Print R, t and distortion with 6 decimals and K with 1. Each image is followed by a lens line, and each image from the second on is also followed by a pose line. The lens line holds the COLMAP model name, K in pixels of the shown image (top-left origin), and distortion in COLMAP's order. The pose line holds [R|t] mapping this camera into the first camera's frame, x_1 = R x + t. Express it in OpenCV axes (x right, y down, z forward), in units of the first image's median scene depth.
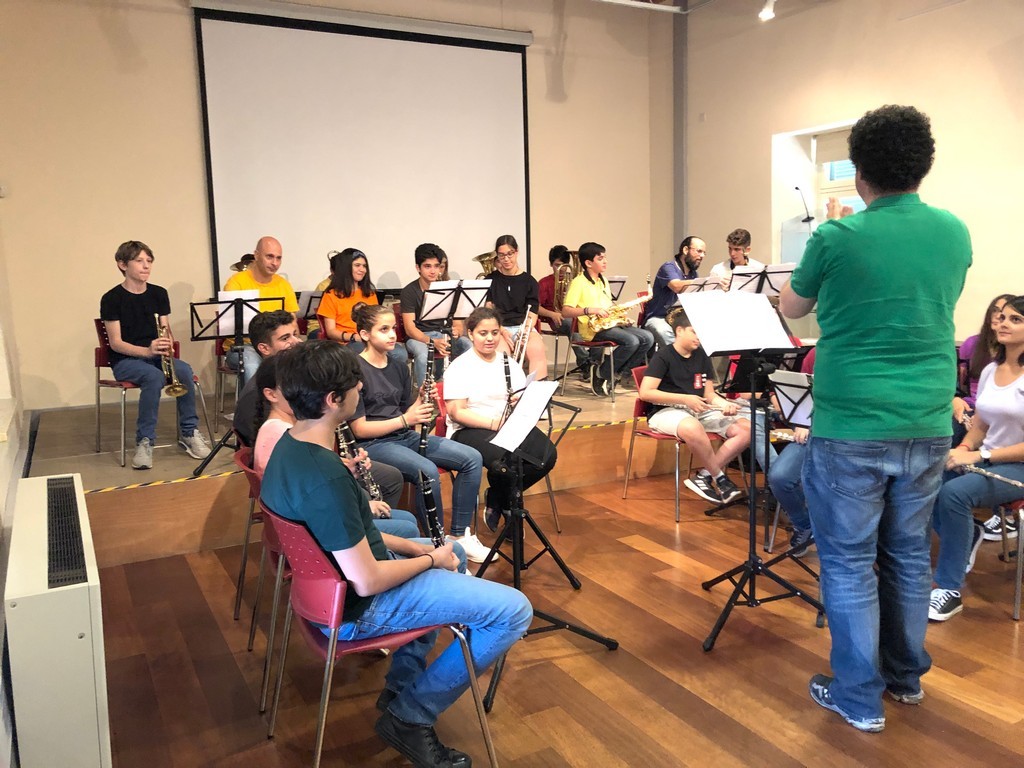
lens RADIAL K [[846.8, 0, 485.4], [0, 846.8, 365.8], [0, 0, 1]] dist [-0.003156, -0.002277]
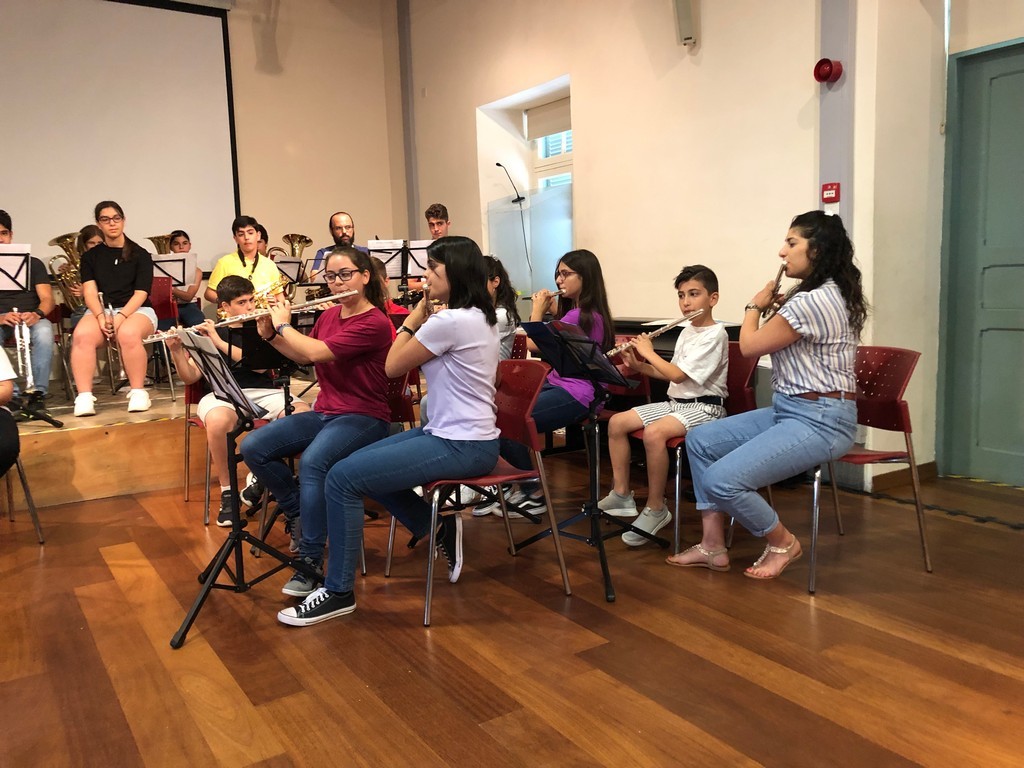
lens RADIAL K [[845.5, 0, 512.0], [0, 845.5, 384.0], [0, 0, 1]] dist [-0.005792, -0.000978]
pose [[0.994856, -0.014661, 0.100229, 0.275275], [0.014092, 0.999880, 0.006385, 0.023986], [-0.100311, -0.004939, 0.994944, 0.069717]]
